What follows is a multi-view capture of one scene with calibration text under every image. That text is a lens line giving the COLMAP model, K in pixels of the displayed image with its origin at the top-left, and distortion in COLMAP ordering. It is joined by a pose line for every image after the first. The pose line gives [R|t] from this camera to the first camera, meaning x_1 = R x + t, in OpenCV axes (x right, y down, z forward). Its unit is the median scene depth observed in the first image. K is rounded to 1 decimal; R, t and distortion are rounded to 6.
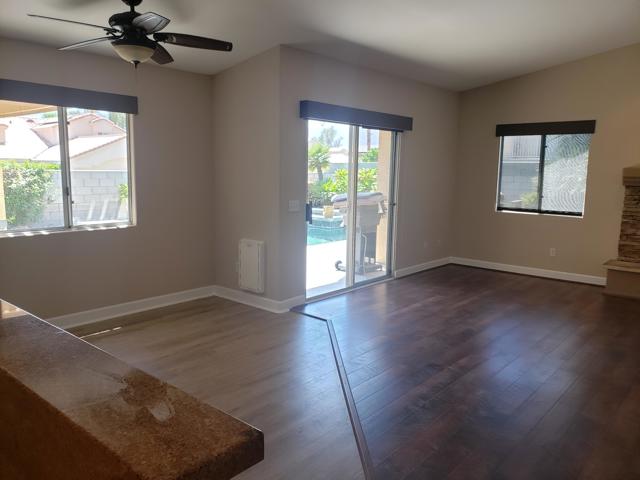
lens RADIAL K [[496.1, 0, 327.8], [0, 496.1, 235.1], [0, 0, 1]] dist [0.062529, -0.049956]
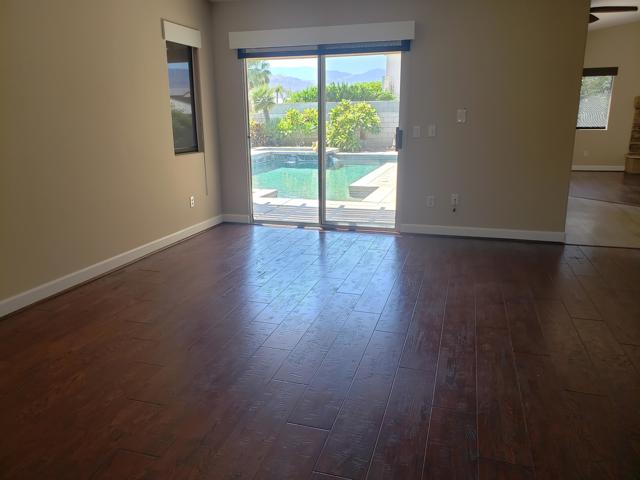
lens RADIAL K [[496.1, 0, 323.5], [0, 496.1, 235.6], [0, 0, 1]] dist [0.062529, -0.049956]
pose [[0.897925, -0.114687, 0.424944, -1.051069], [0.071870, 0.990702, 0.115515, 0.050285], [-0.434241, -0.073183, 0.897819, -0.073464]]
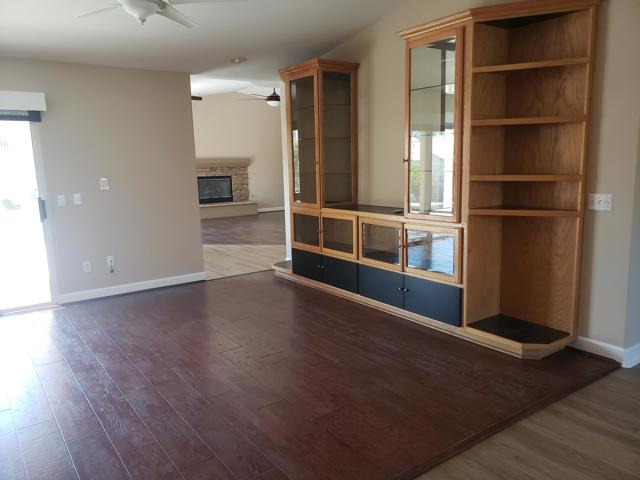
lens RADIAL K [[496.1, 0, 315.9], [0, 496.1, 246.3], [0, 0, 1]] dist [0.062529, -0.049956]
pose [[0.224989, -0.176616, 0.958221, -1.235288], [0.162437, 0.976471, 0.141840, 0.013893], [-0.960726, 0.123738, 0.248384, 0.006333]]
